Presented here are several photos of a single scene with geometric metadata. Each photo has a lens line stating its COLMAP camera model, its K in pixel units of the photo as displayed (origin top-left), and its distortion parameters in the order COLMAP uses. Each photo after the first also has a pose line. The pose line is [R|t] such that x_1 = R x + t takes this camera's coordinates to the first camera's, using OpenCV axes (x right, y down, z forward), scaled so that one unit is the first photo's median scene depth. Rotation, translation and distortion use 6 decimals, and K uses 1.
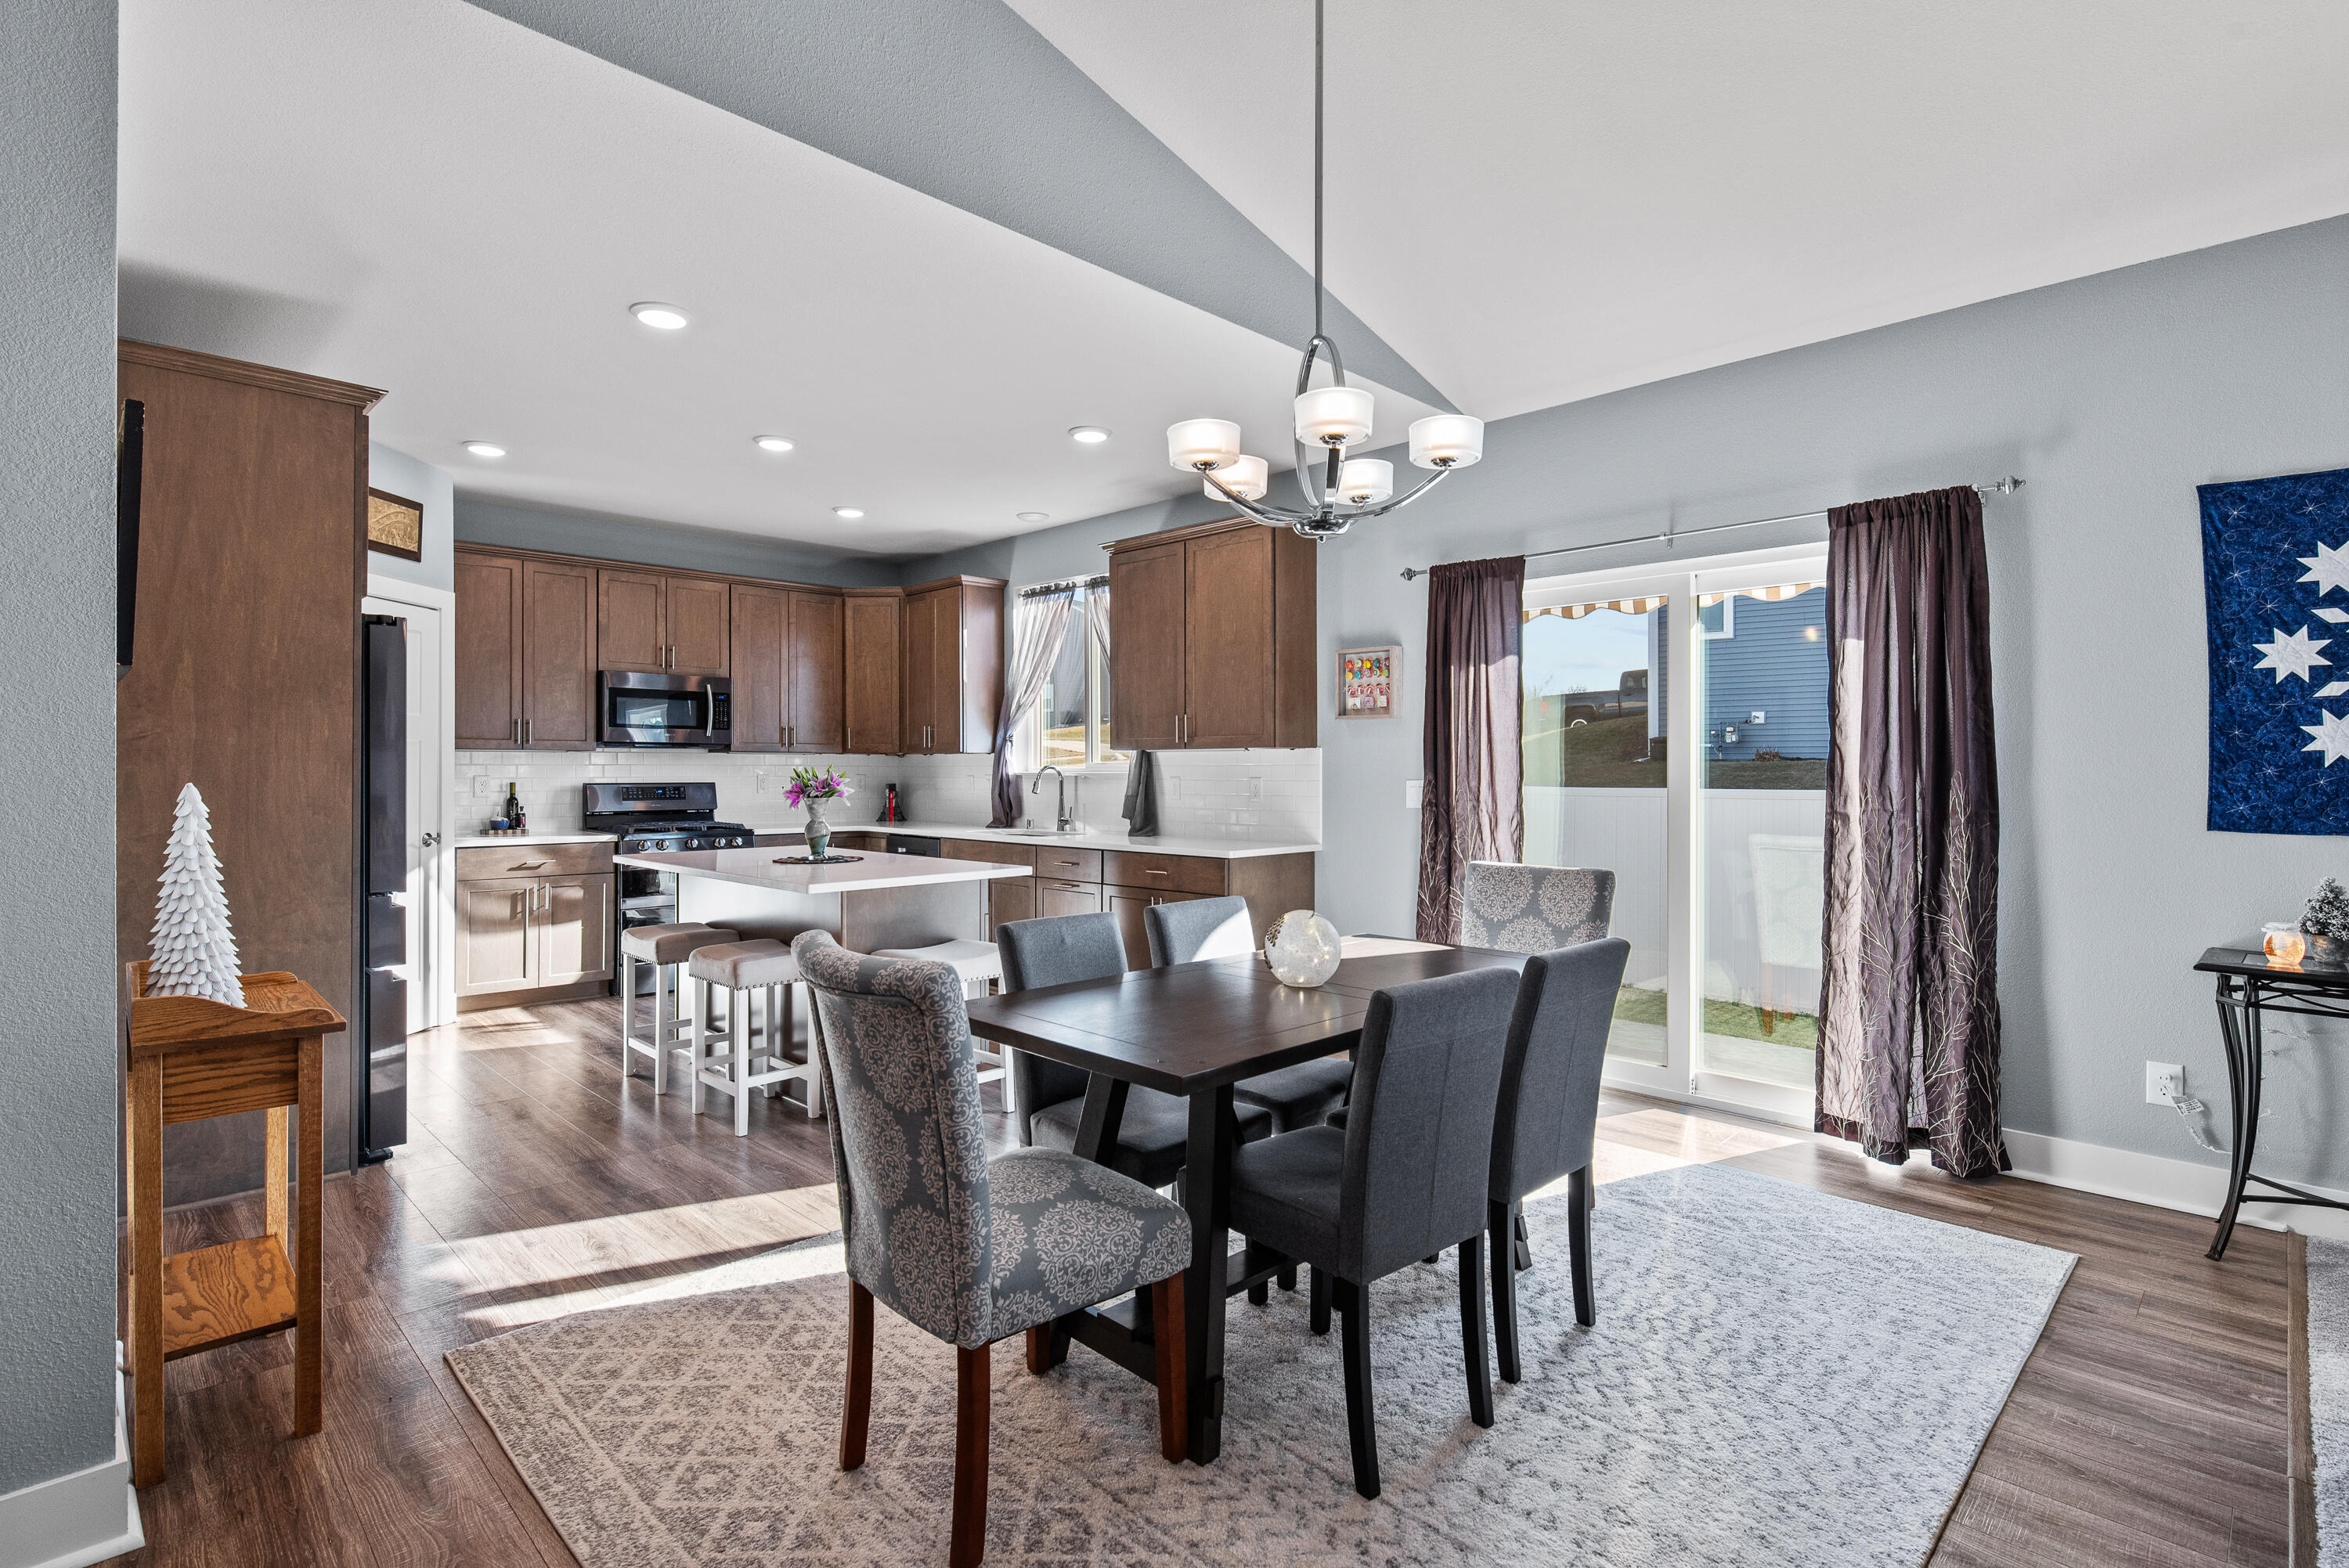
lens RADIAL K [[1126.5, 0, 1169.4], [0, 1126.5, 772.8], [0, 0, 1]] dist [-0.001481, 0.000548]
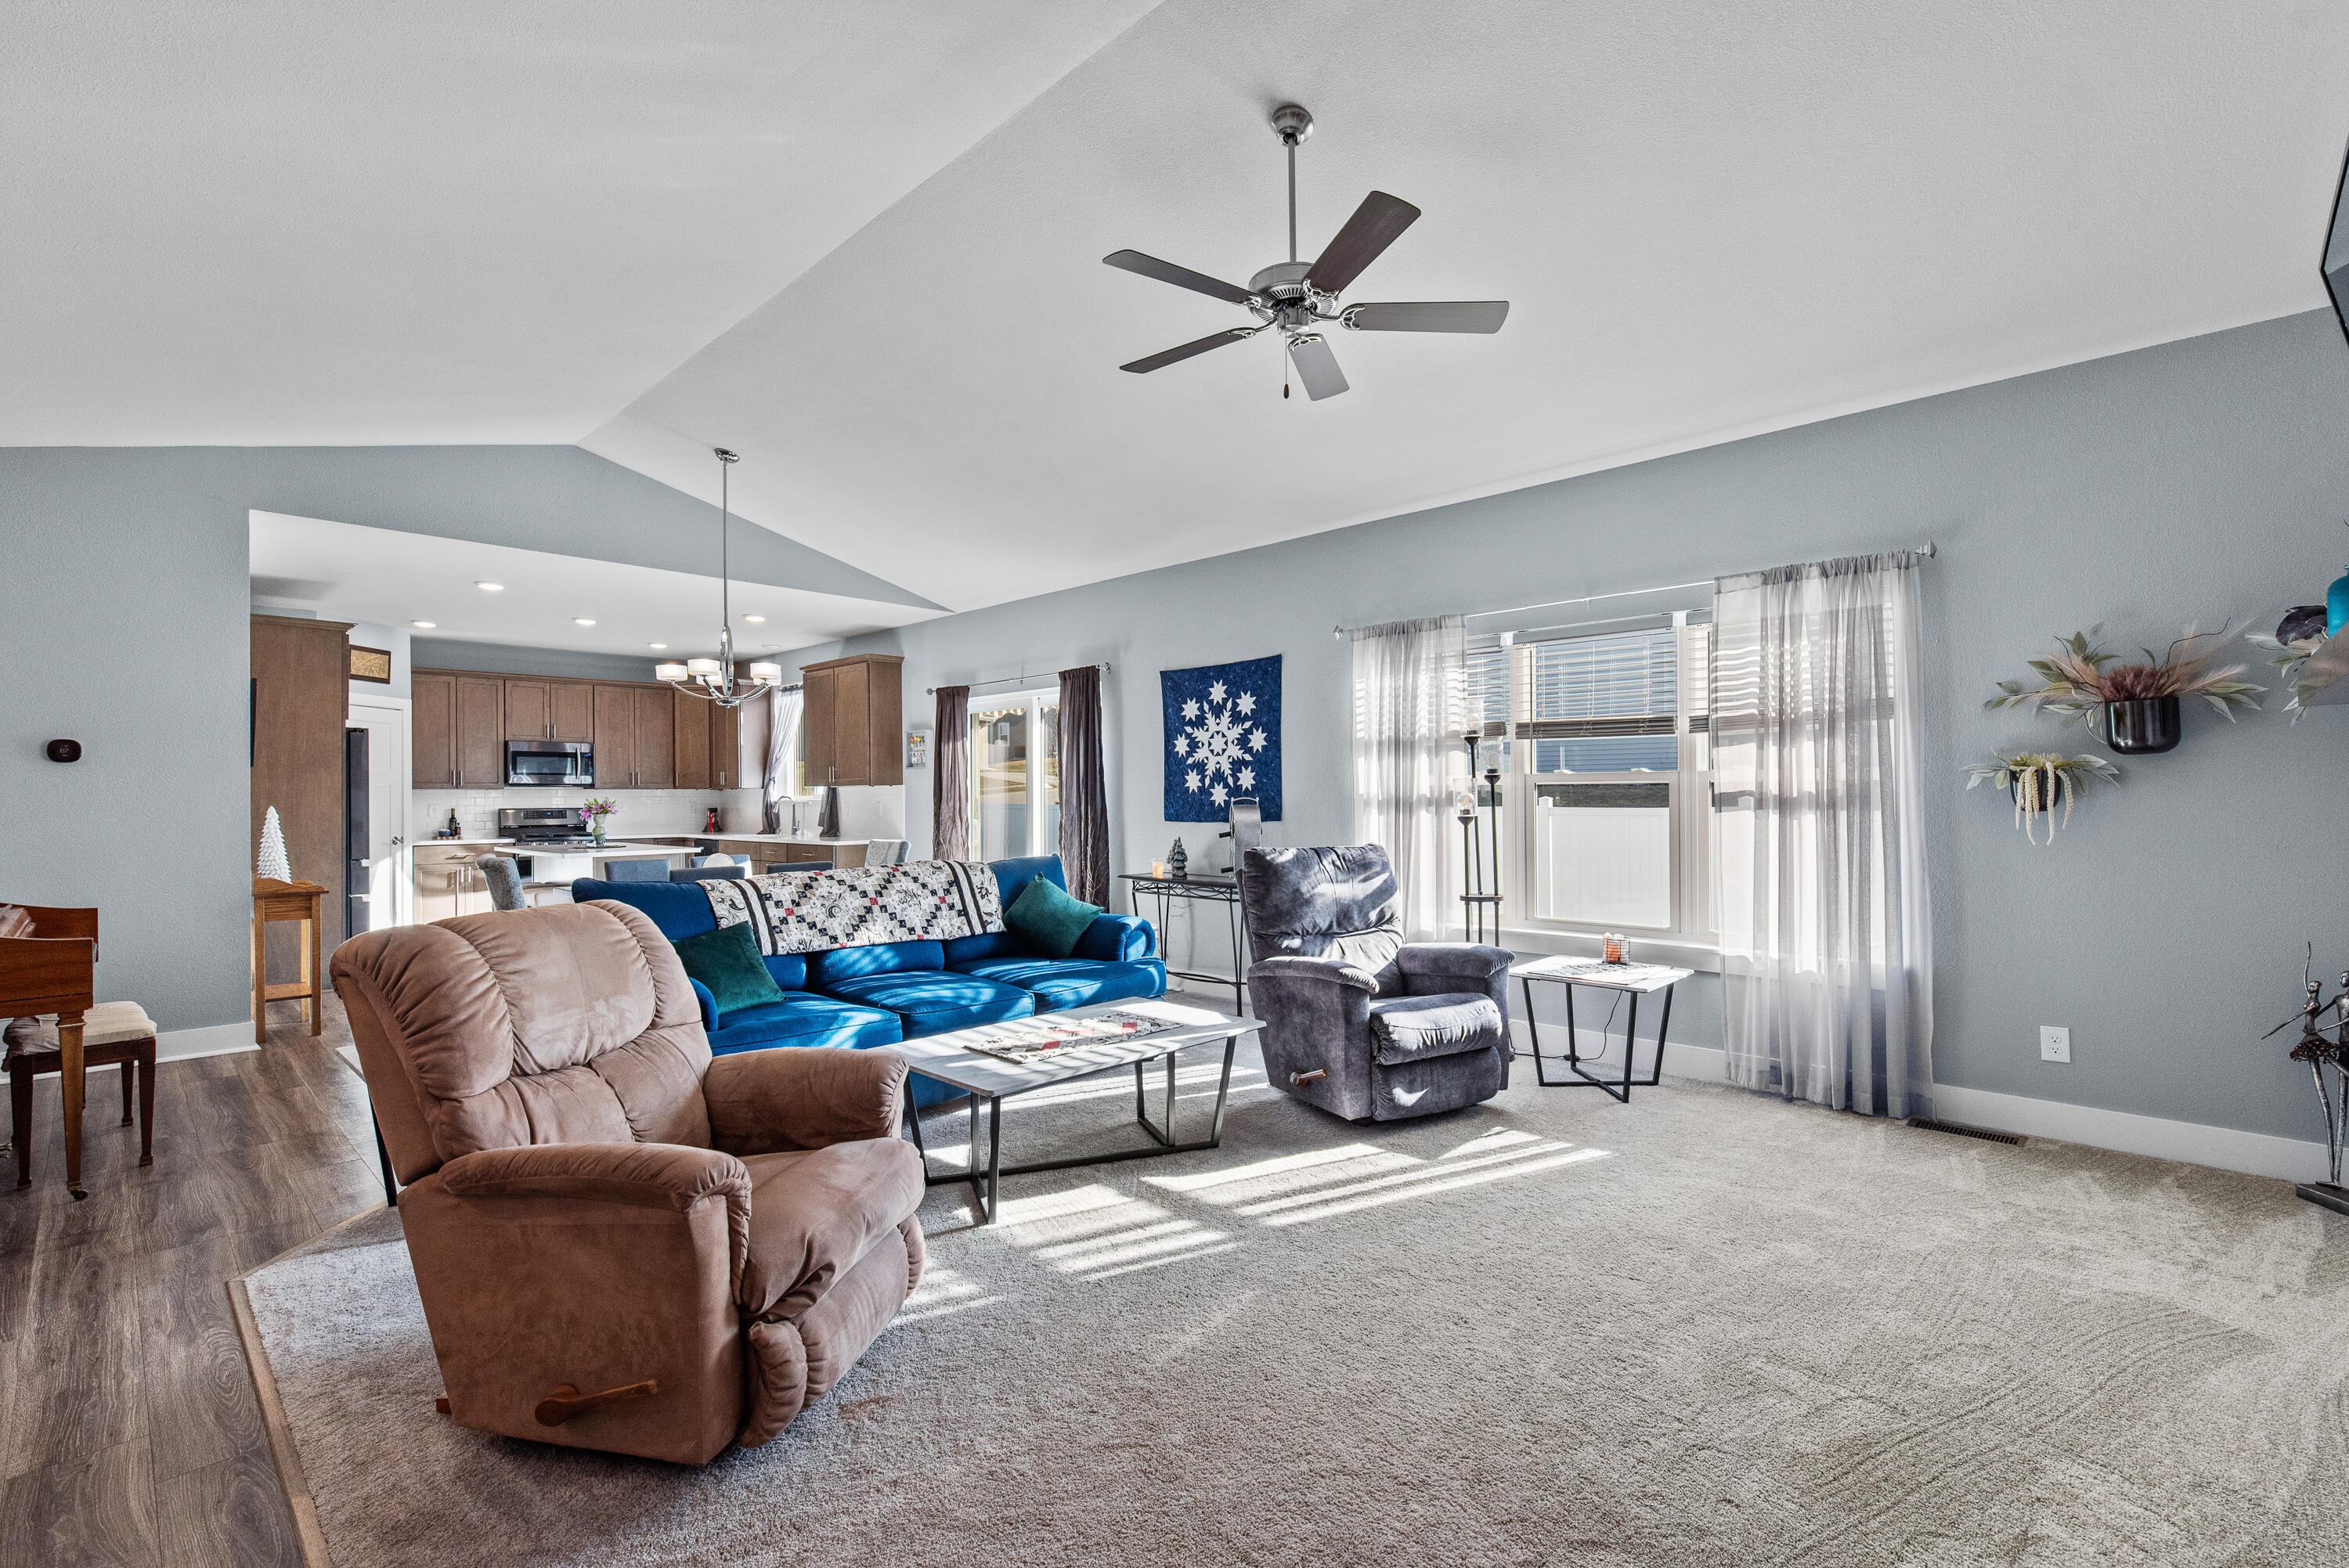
lens RADIAL K [[1039.6, 0, 1180.2], [0, 1039.6, 795.5], [0, 0, 1]] dist [-0.000374, -0.000204]
pose [[0.999656, -0.007243, 0.025206, 0.491303], [0.007342, 0.999966, -0.003867, 0.003533], [-0.025177, 0.004051, 0.999675, -0.609816]]
